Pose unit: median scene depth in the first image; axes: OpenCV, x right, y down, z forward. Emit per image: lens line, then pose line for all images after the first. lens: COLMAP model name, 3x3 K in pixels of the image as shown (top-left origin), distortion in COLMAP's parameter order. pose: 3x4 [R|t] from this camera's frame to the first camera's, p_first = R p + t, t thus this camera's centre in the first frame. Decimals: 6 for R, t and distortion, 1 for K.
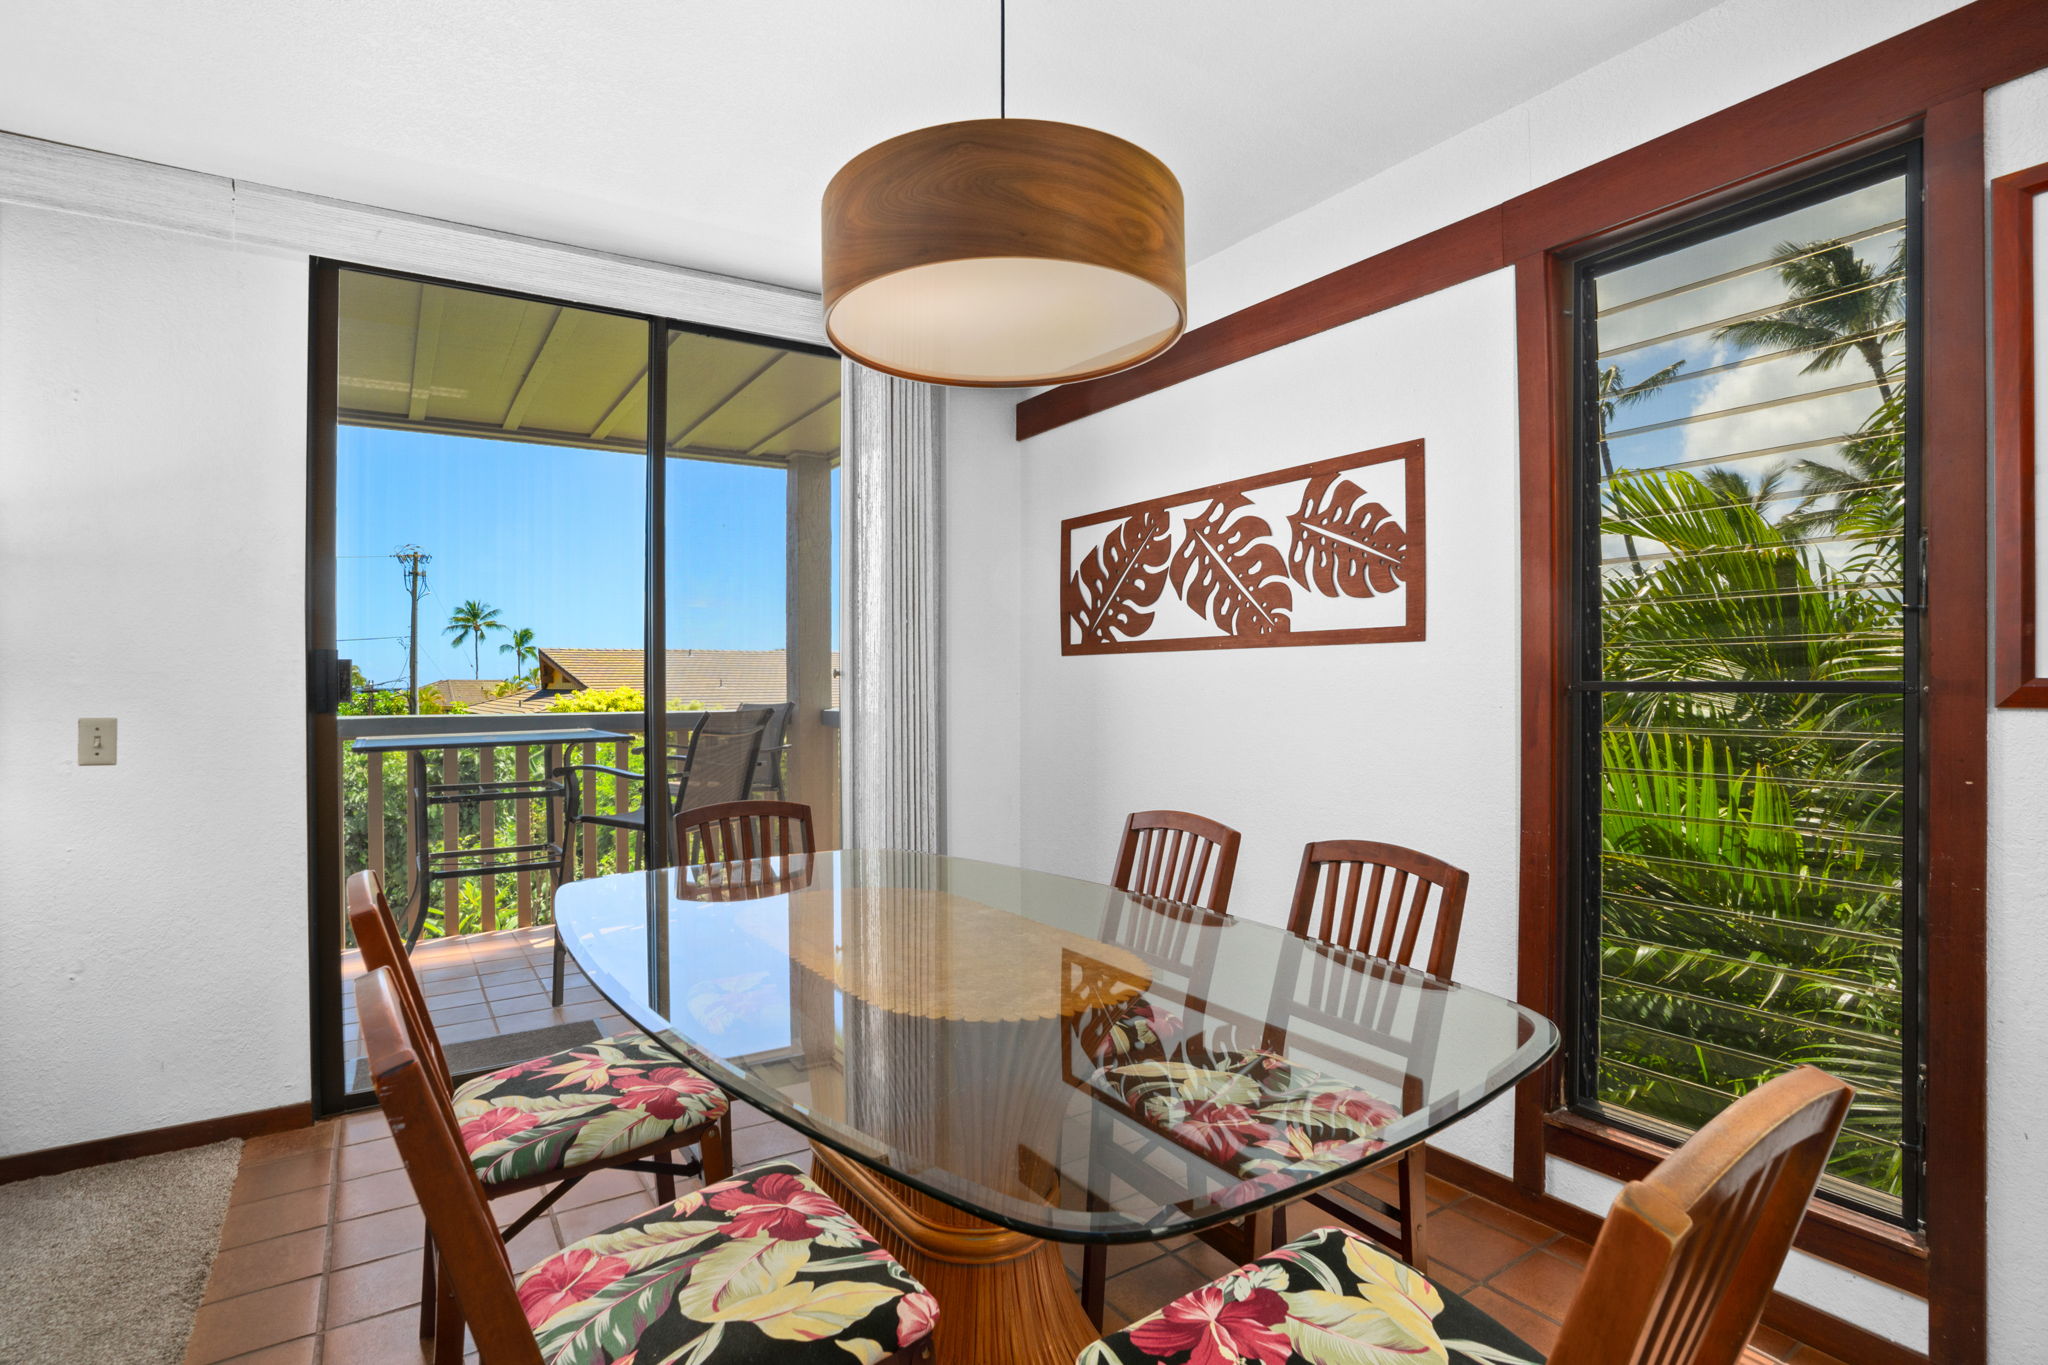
lens RADIAL K [[1003.8, 0, 1019.0], [0, 1003.8, 682.8], [0, 0, 1]] dist [-0.068206, 0.013767]
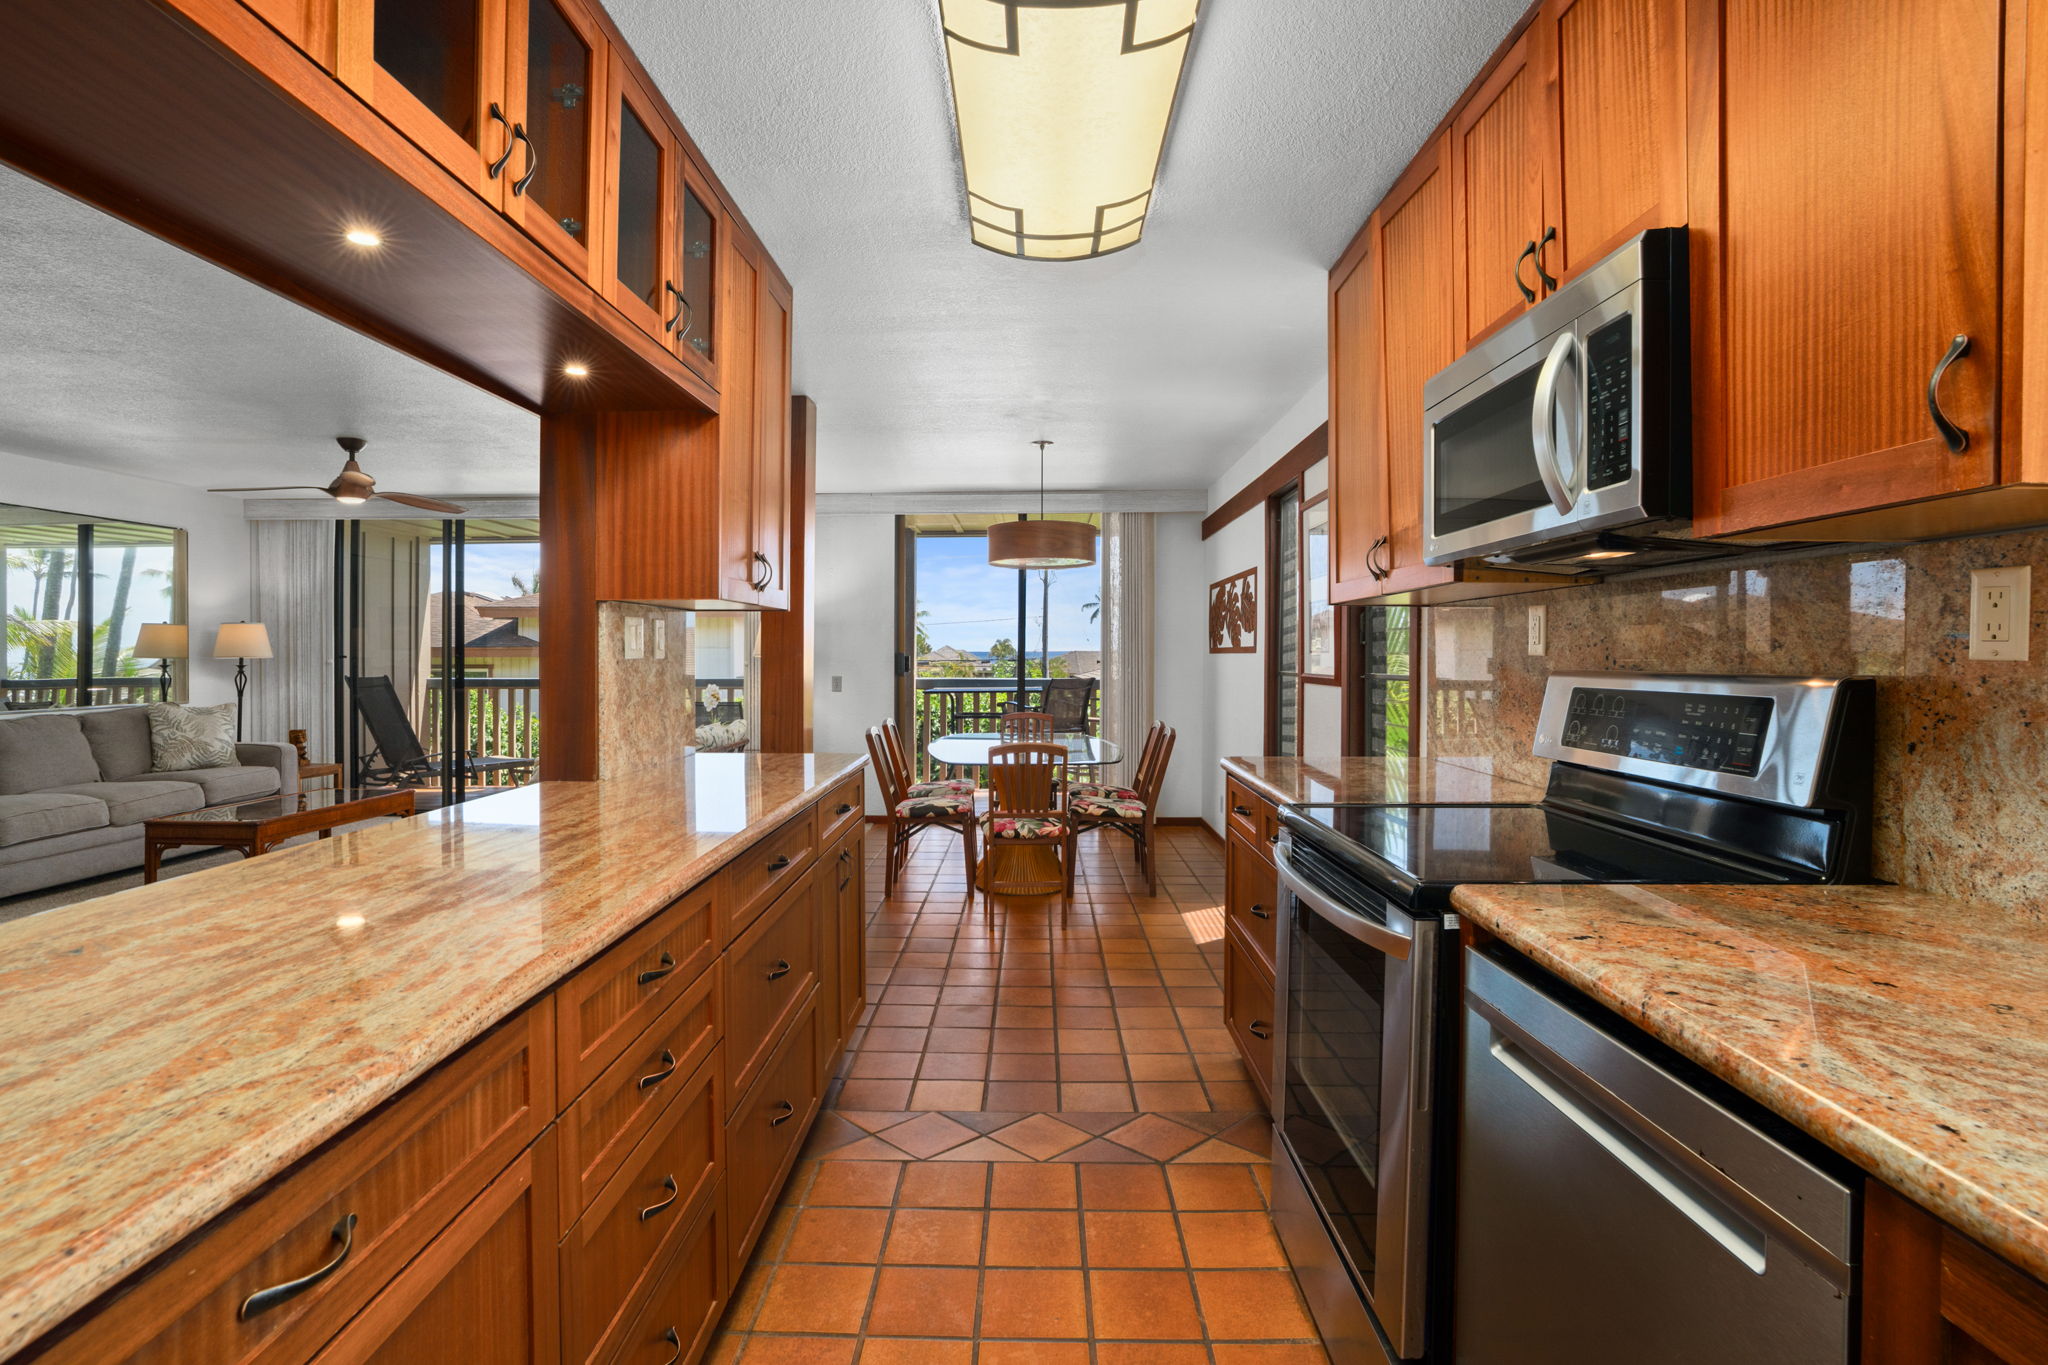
lens RADIAL K [[971.3, 0, 1011.7], [0, 971.3, 668.9], [0, 0, 1]] dist [-0.066429, 0.029525]
pose [[0.823638, 0.025376, -0.566548, 0.924994], [-0.018590, 0.999670, 0.017750, -0.029086], [0.566811, -0.004088, 0.823838, -0.890954]]
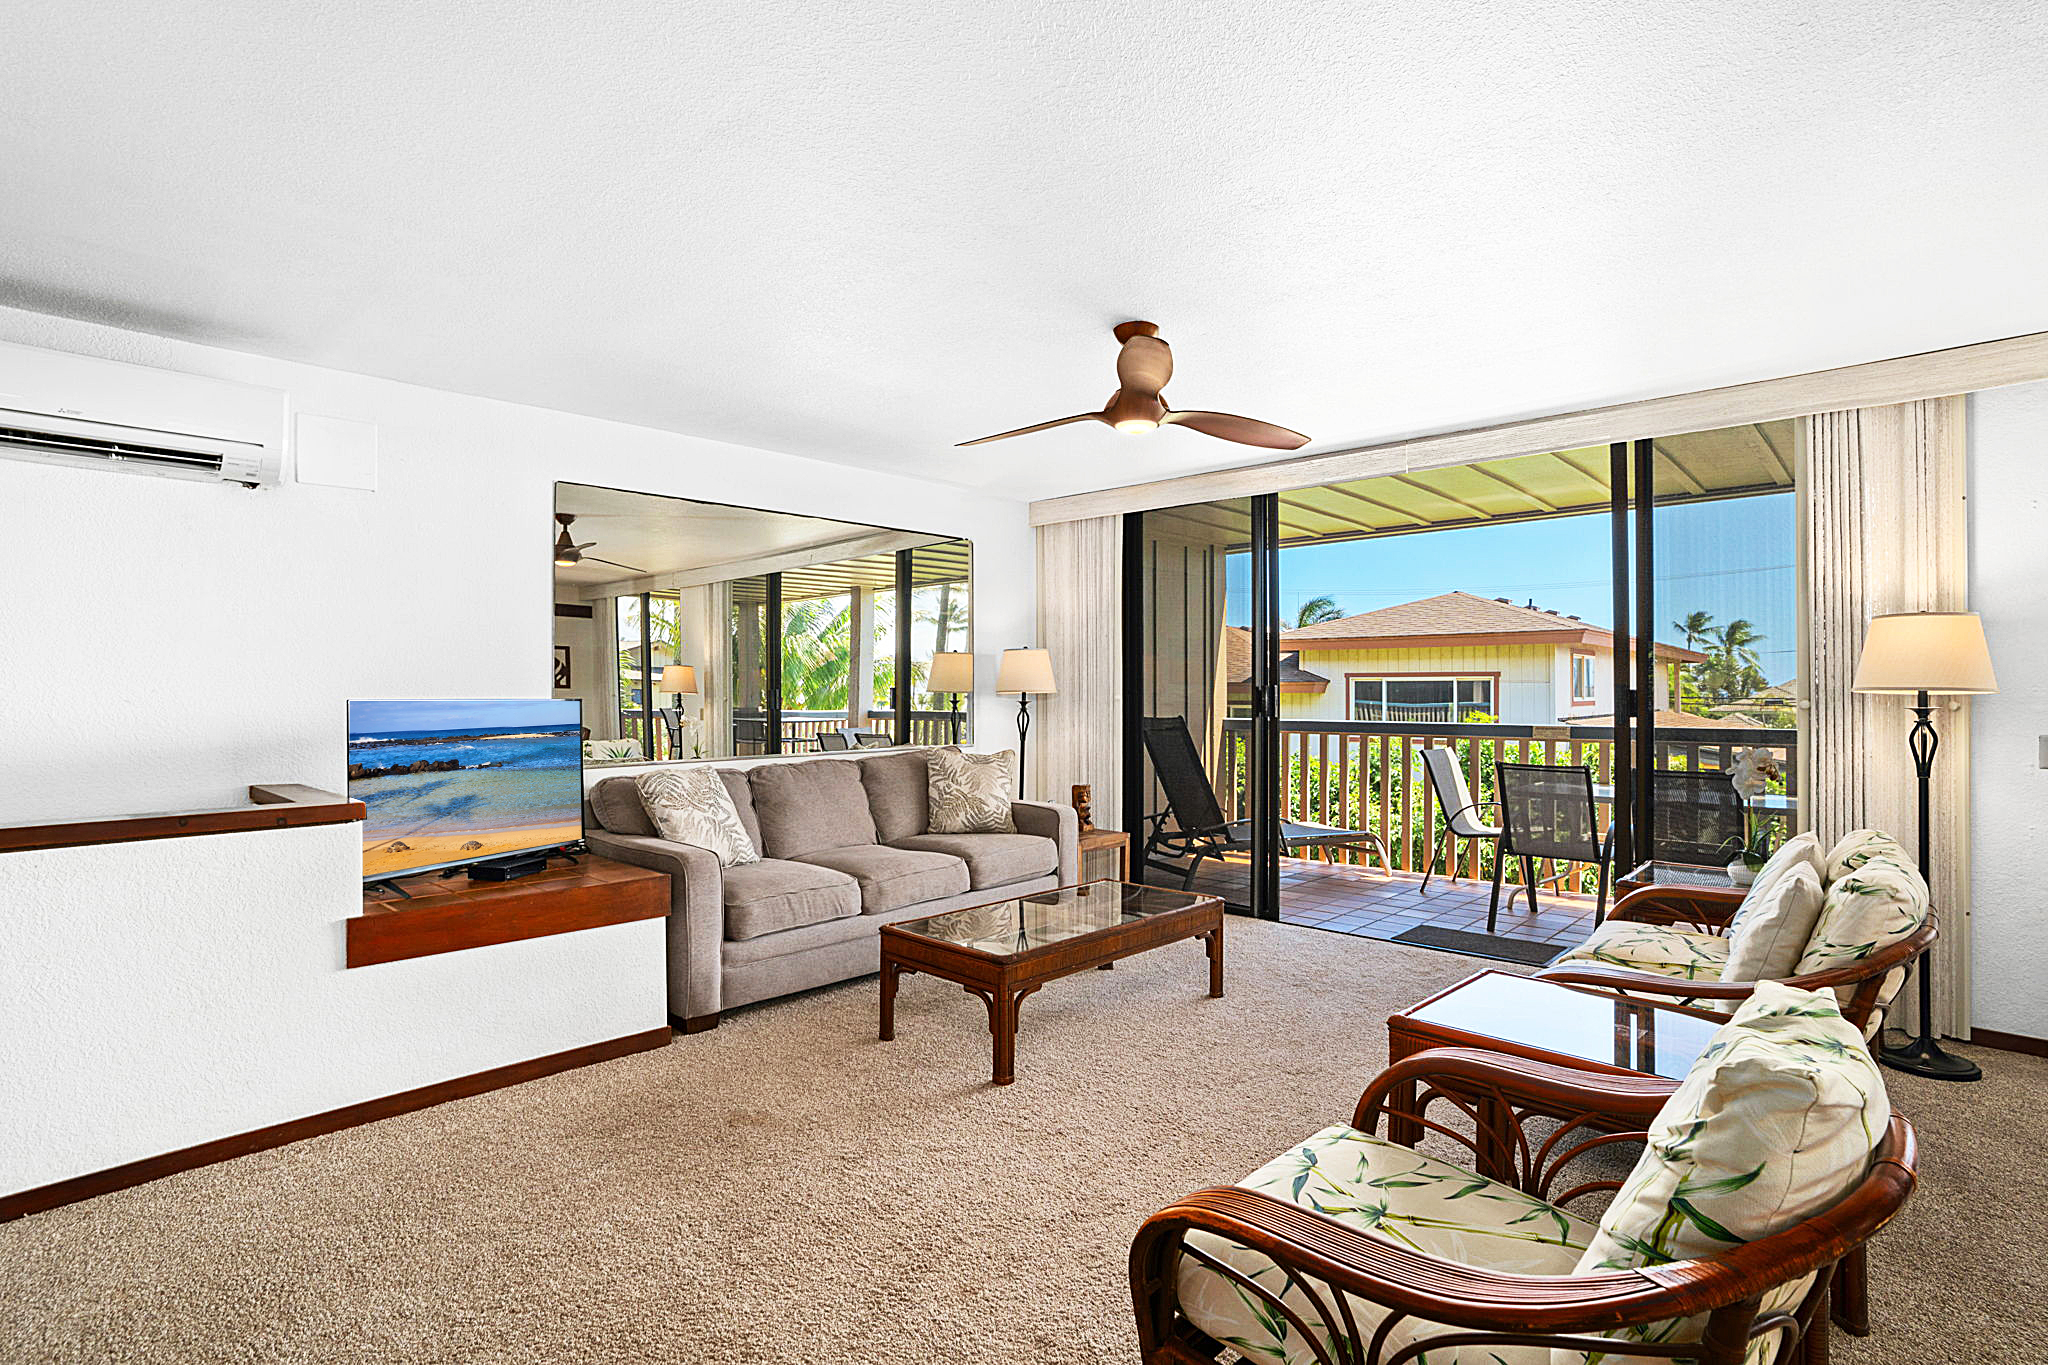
lens RADIAL K [[971.3, 0, 1011.7], [0, 971.3, 668.9], [0, 0, 1]] dist [-0.066429, 0.029525]
pose [[0.216288, -0.005184, -0.976316, 0.025925], [-0.009770, 0.999924, -0.007474, -0.012895], [0.976281, 0.011155, 0.216221, -0.537437]]
